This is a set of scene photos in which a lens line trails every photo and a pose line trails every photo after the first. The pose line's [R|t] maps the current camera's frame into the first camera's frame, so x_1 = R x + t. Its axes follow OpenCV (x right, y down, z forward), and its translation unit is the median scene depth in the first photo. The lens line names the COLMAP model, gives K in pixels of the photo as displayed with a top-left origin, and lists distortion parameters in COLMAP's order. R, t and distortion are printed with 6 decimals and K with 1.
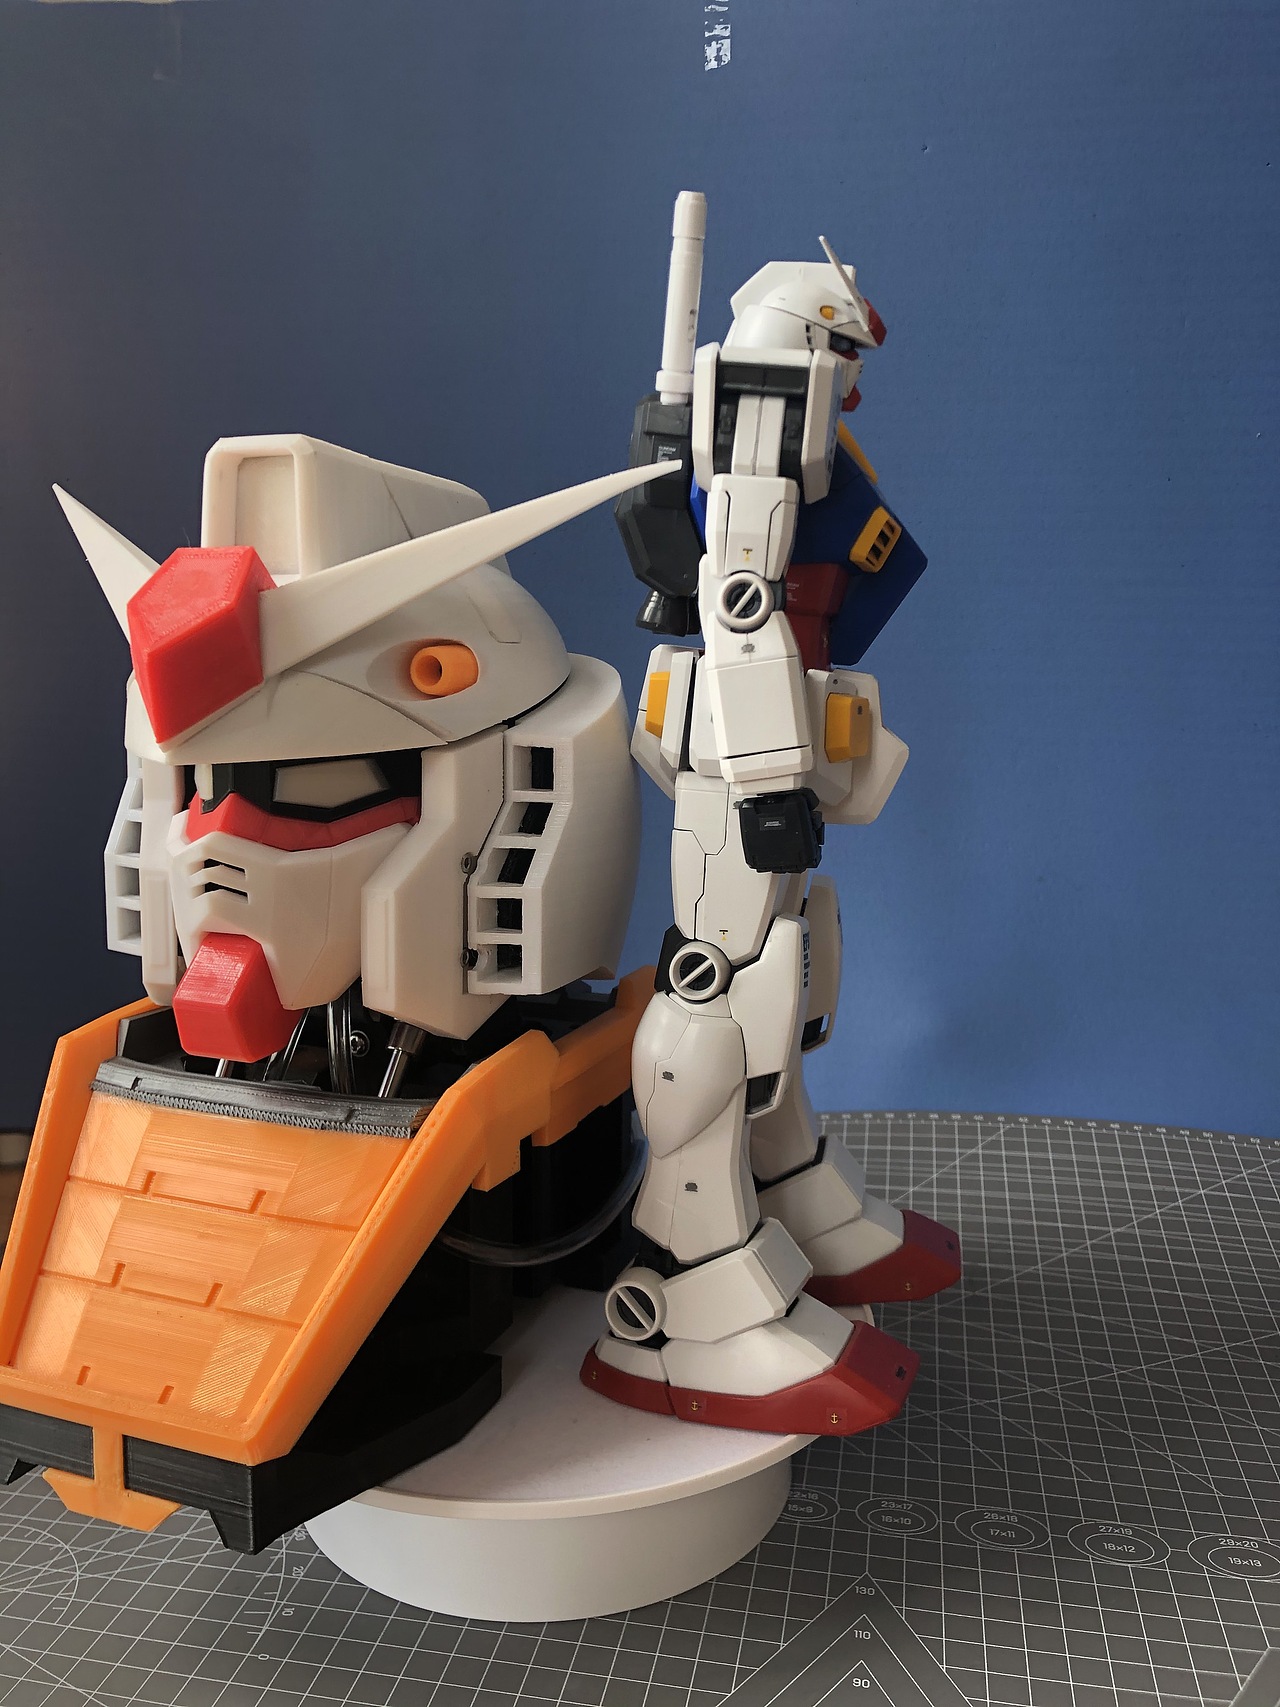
lens RADIAL K [[1405.5, 0, 654.0], [0, 1405.5, 858.4], [0, 0, 1]] dist [0.004486, 0.009965]
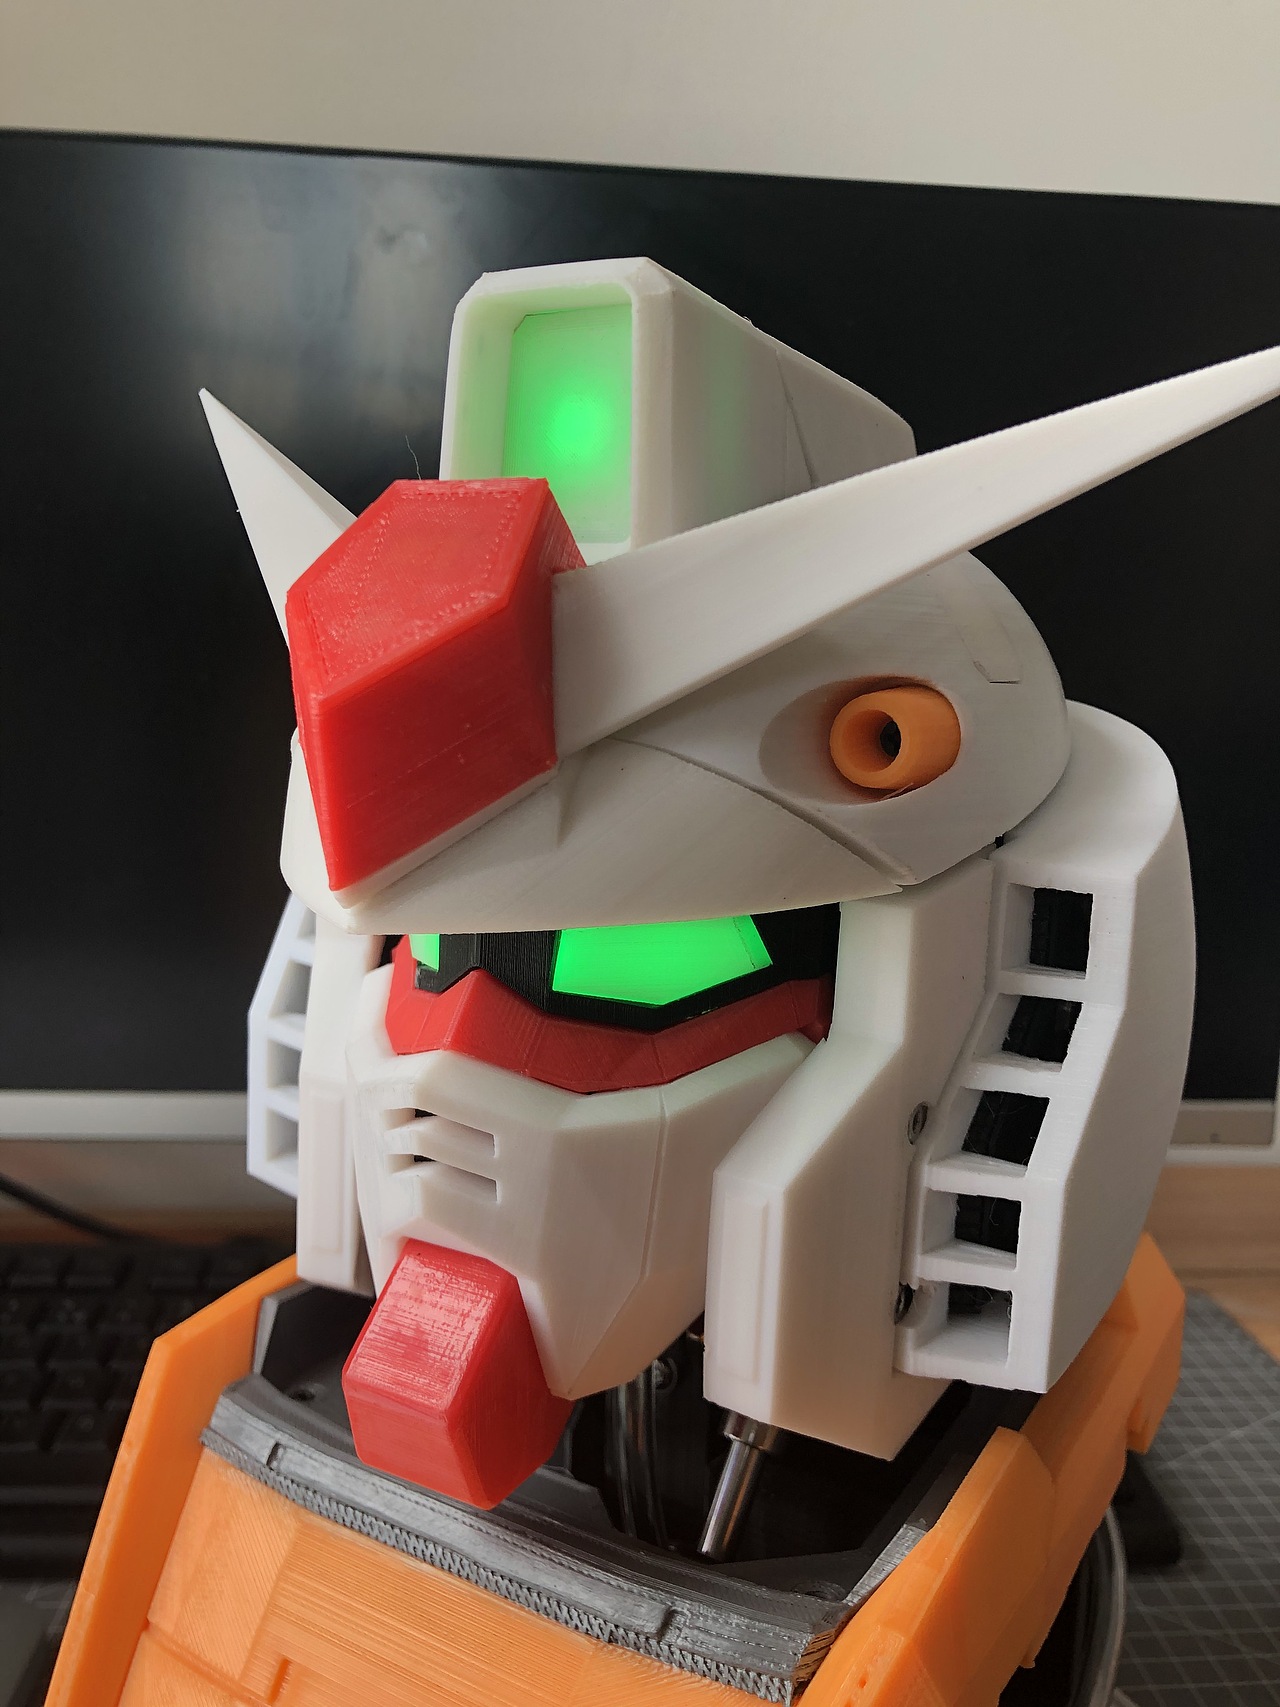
lens RADIAL K [[1388.3, 0, 640.0], [0, 1388.3, 853.5], [0, 0, 1]] dist [0.009338, -0.004499]
pose [[0.988770, 0.051721, -0.140210, -0.167789], [-0.051402, 0.998661, 0.005898, -0.091739], [0.140327, 0.001375, 0.990104, 0.497917]]
